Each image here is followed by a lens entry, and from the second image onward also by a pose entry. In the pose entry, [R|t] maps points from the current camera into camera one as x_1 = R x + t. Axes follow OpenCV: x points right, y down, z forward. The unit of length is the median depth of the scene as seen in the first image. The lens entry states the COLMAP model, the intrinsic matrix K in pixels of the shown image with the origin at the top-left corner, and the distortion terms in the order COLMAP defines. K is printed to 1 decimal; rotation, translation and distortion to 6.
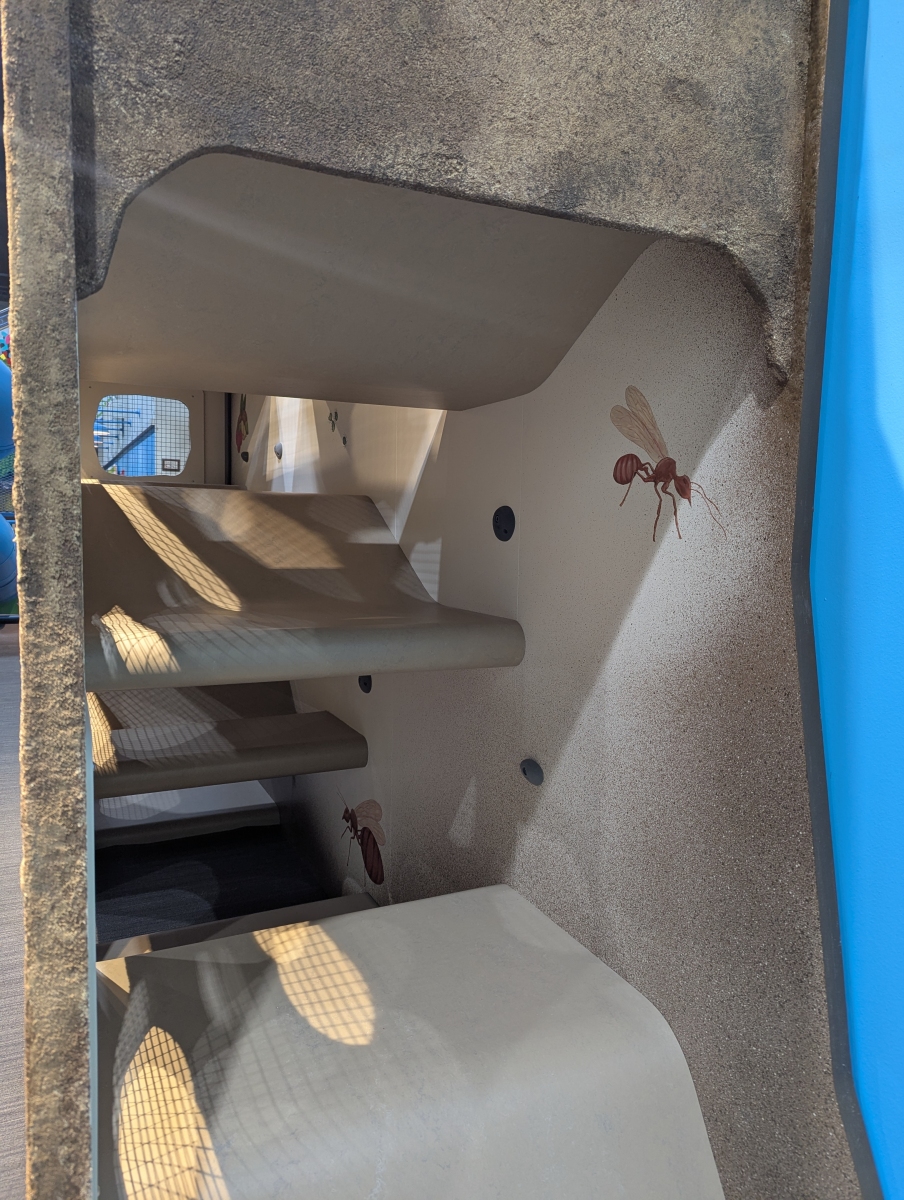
lens RADIAL K [[840.1, 0, 452.0], [0, 840.1, 600.0], [0, 0, 1]] dist [0.071060, -0.068092]
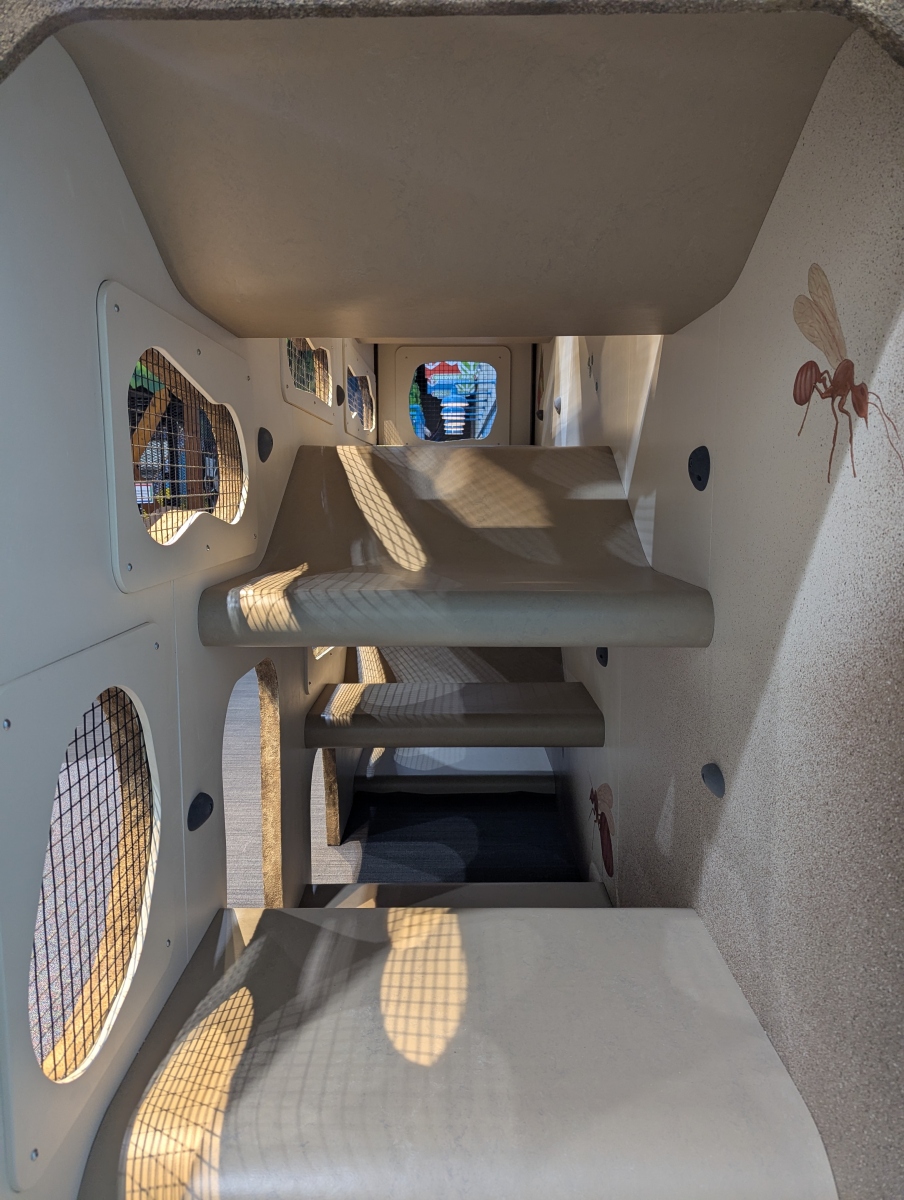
lens RADIAL K [[840.1, 0, 452.0], [0, 840.1, 600.0], [0, 0, 1]] dist [0.071060, -0.068092]
pose [[0.901926, 0.036586, -0.430339, 0.225530], [-0.018788, 0.998786, 0.045538, 0.001753], [0.431482, -0.032986, 0.901518, 0.187435]]
